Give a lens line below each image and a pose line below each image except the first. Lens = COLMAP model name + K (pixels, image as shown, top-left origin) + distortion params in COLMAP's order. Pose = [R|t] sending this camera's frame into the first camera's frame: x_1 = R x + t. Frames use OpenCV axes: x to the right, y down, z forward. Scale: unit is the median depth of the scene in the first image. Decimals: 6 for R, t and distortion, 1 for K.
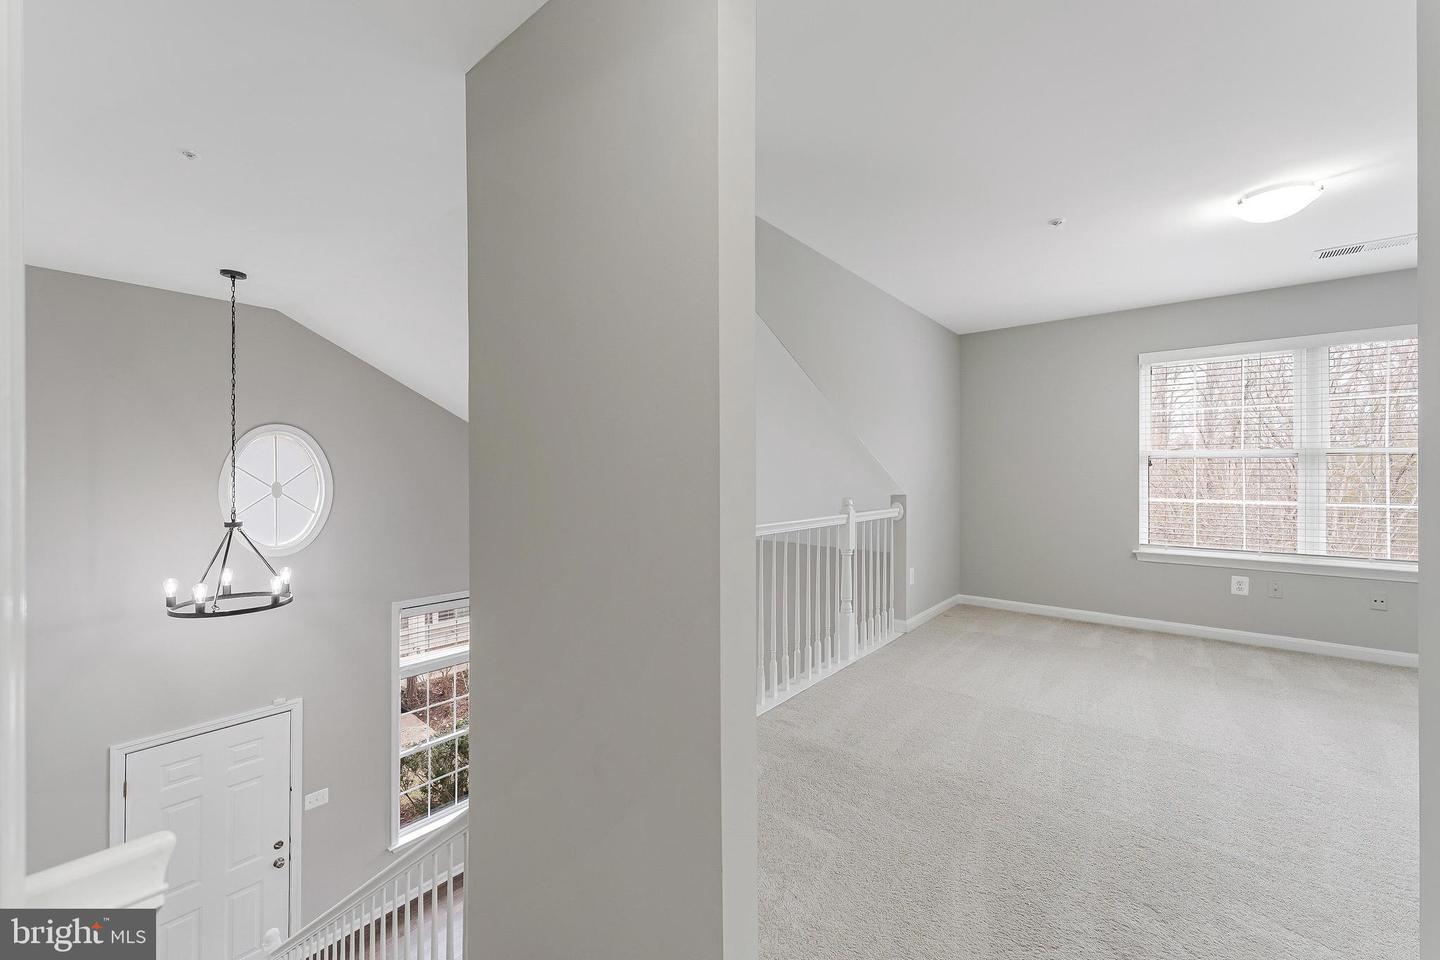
lens RADIAL K [[579.9, 0, 728.8], [0, 579.9, 471.9], [0, 0, 1]] dist [0.002545, -0.000295]
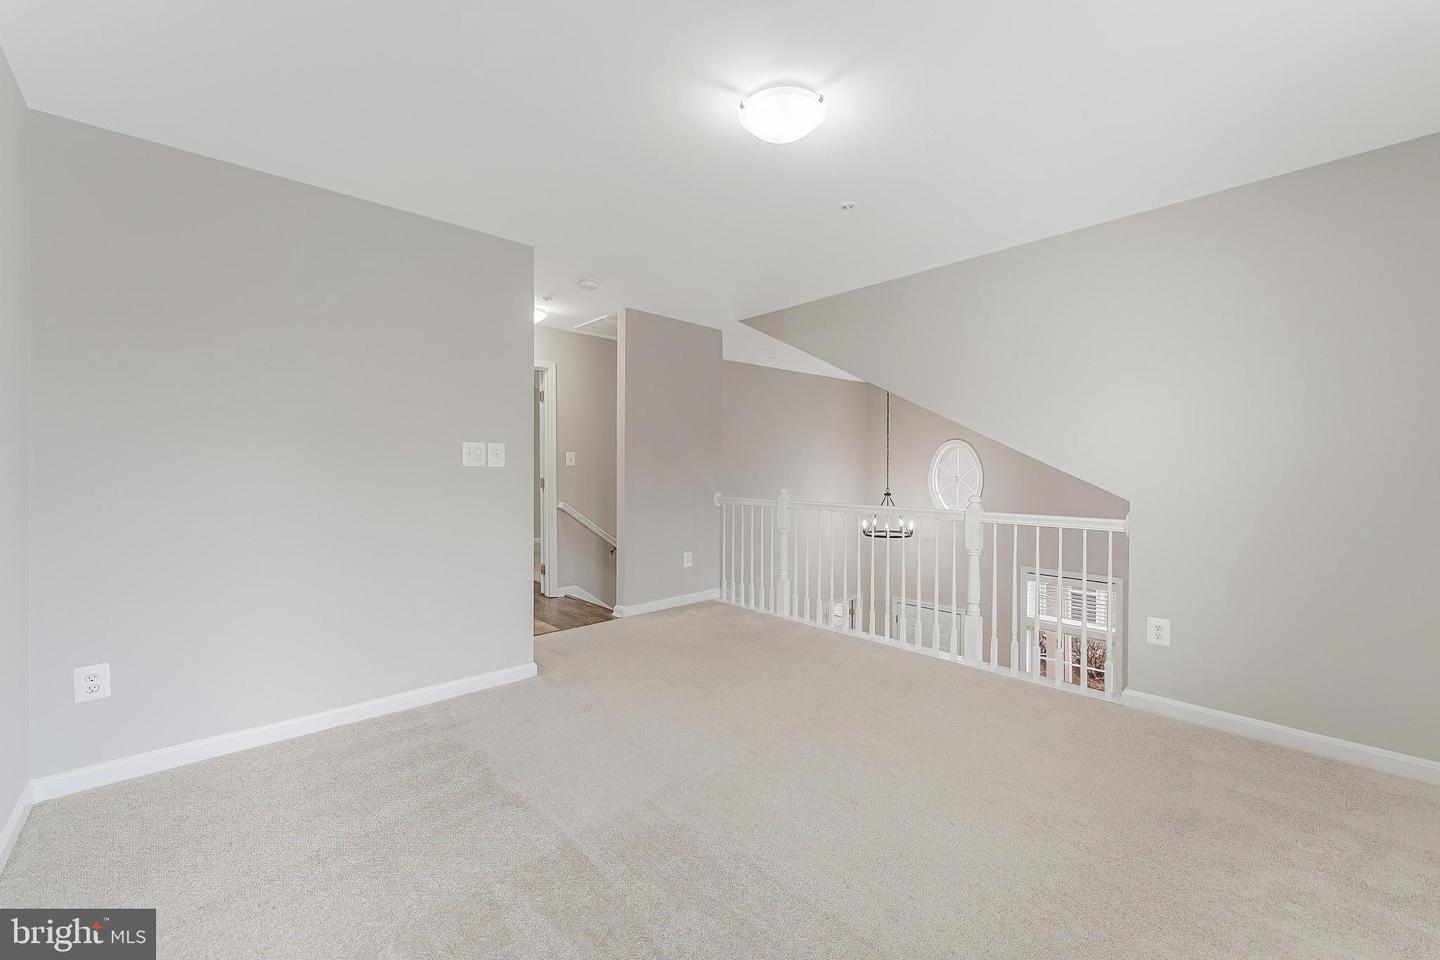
lens RADIAL K [[579.9, 0, 728.8], [0, 579.9, 471.9], [0, 0, 1]] dist [0.002545, -0.000295]
pose [[-0.137584, 0.005599, -0.990474, 1.083178], [-0.002847, 0.999978, 0.006048, 0.002013], [0.990486, 0.003652, -0.137565, 0.662703]]
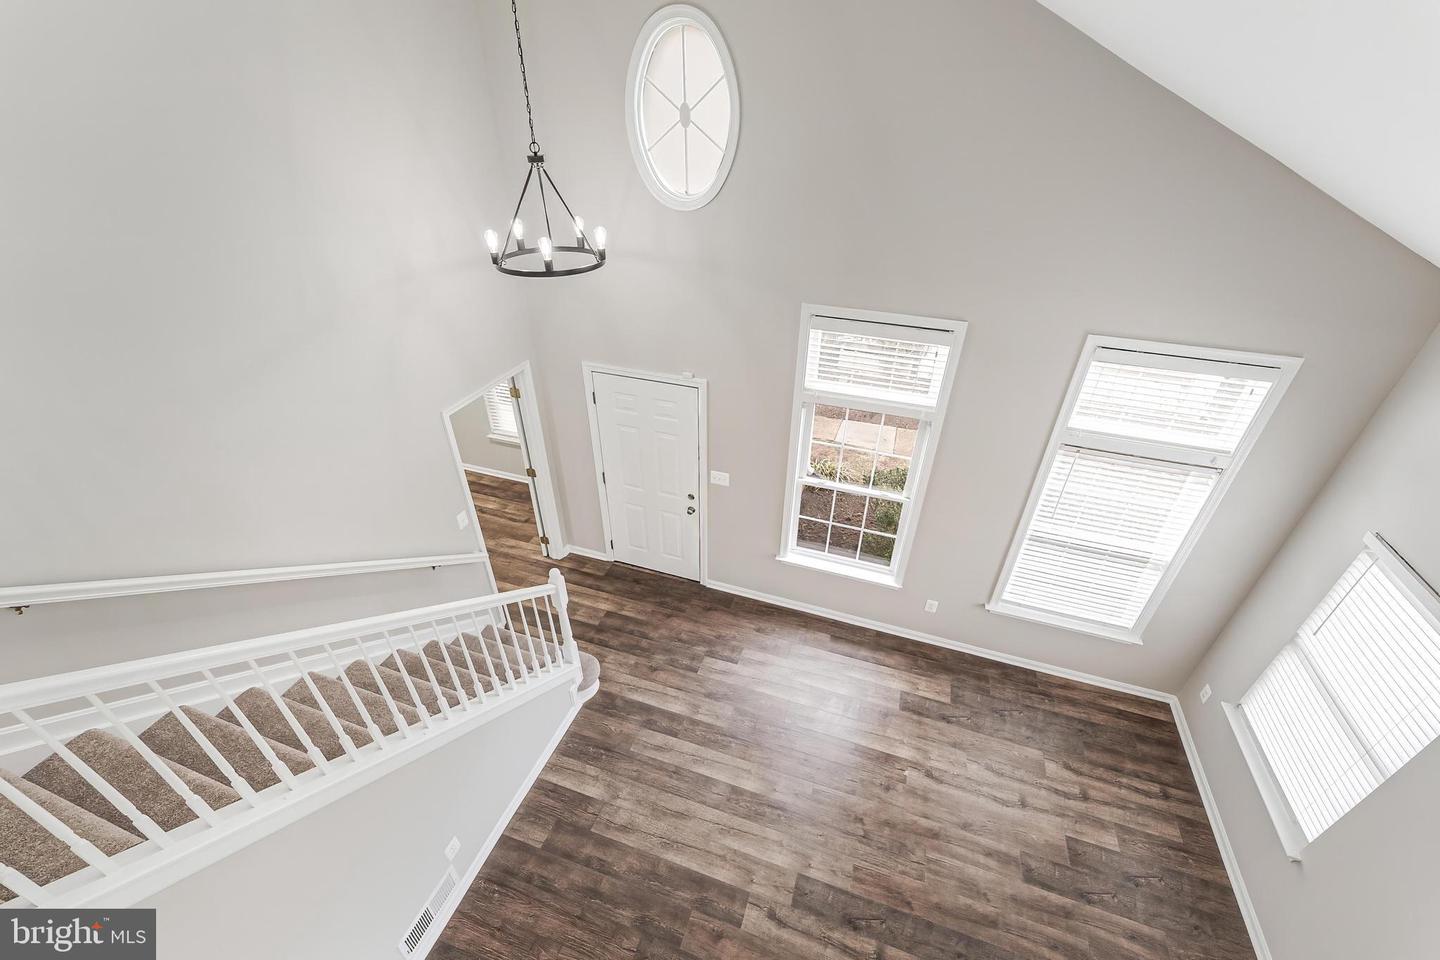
lens RADIAL K [[579.9, 0, 728.8], [0, 579.9, 471.9], [0, 0, 1]] dist [0.002545, -0.000295]
pose [[0.342192, 0.509011, -0.789818, 0.097532], [-0.014376, 0.843300, 0.537250, 0.017423], [0.939520, -0.172488, 0.295888, 0.847355]]
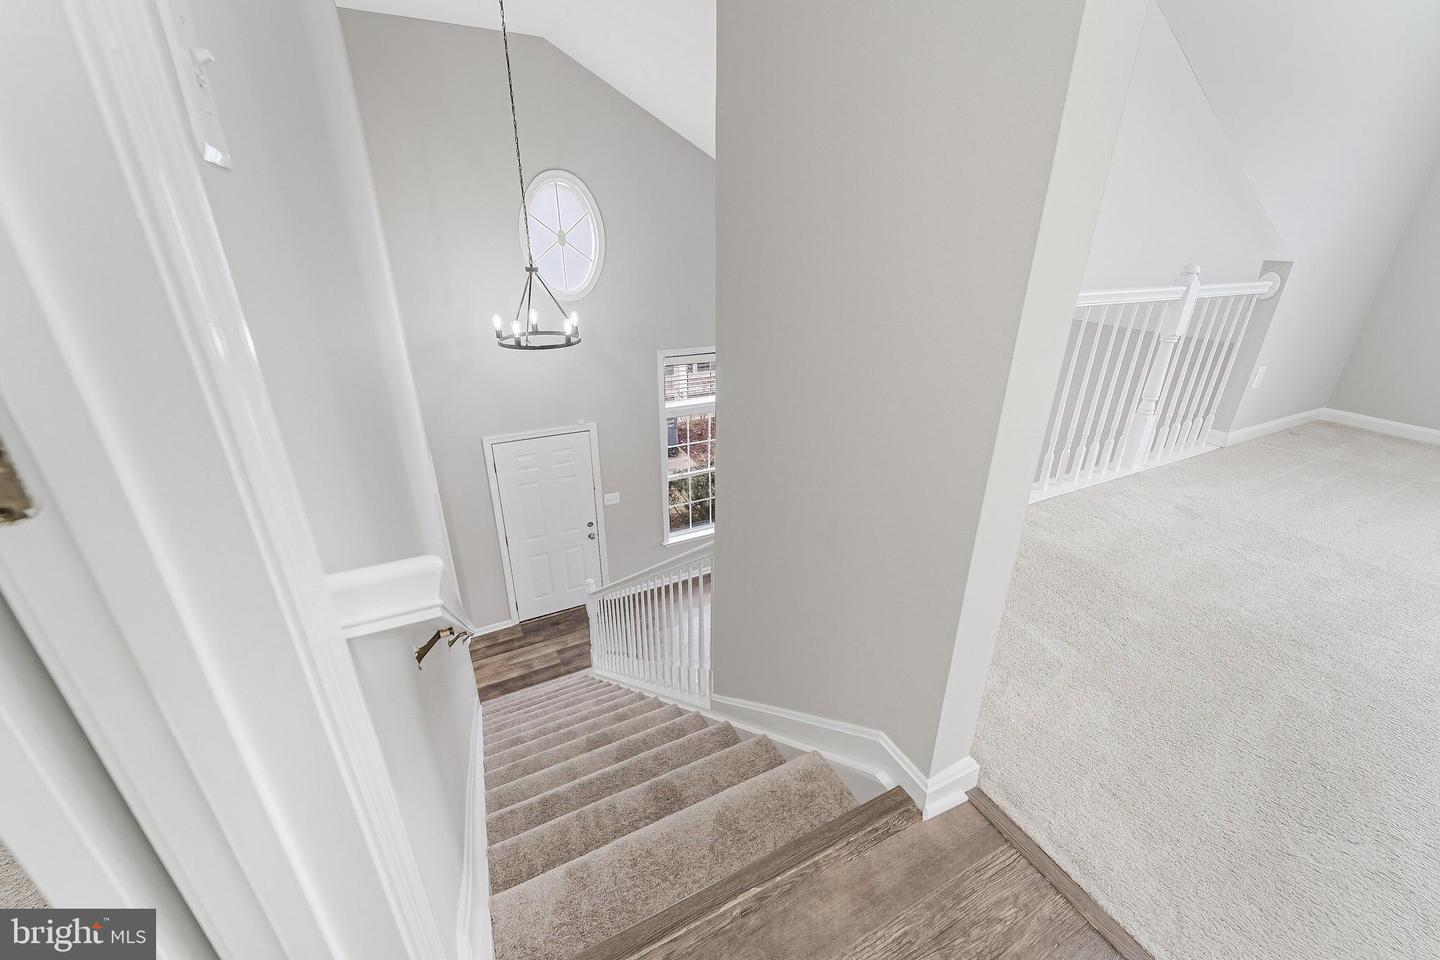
lens RADIAL K [[579.9, 0, 728.8], [0, 579.9, 471.9], [0, 0, 1]] dist [0.002545, -0.000295]
pose [[0.914941, 0.166458, -0.367662, -0.014600], [-0.010668, 0.920639, 0.390269, 0.007125], [0.403448, -0.353151, 0.844106, 0.051583]]
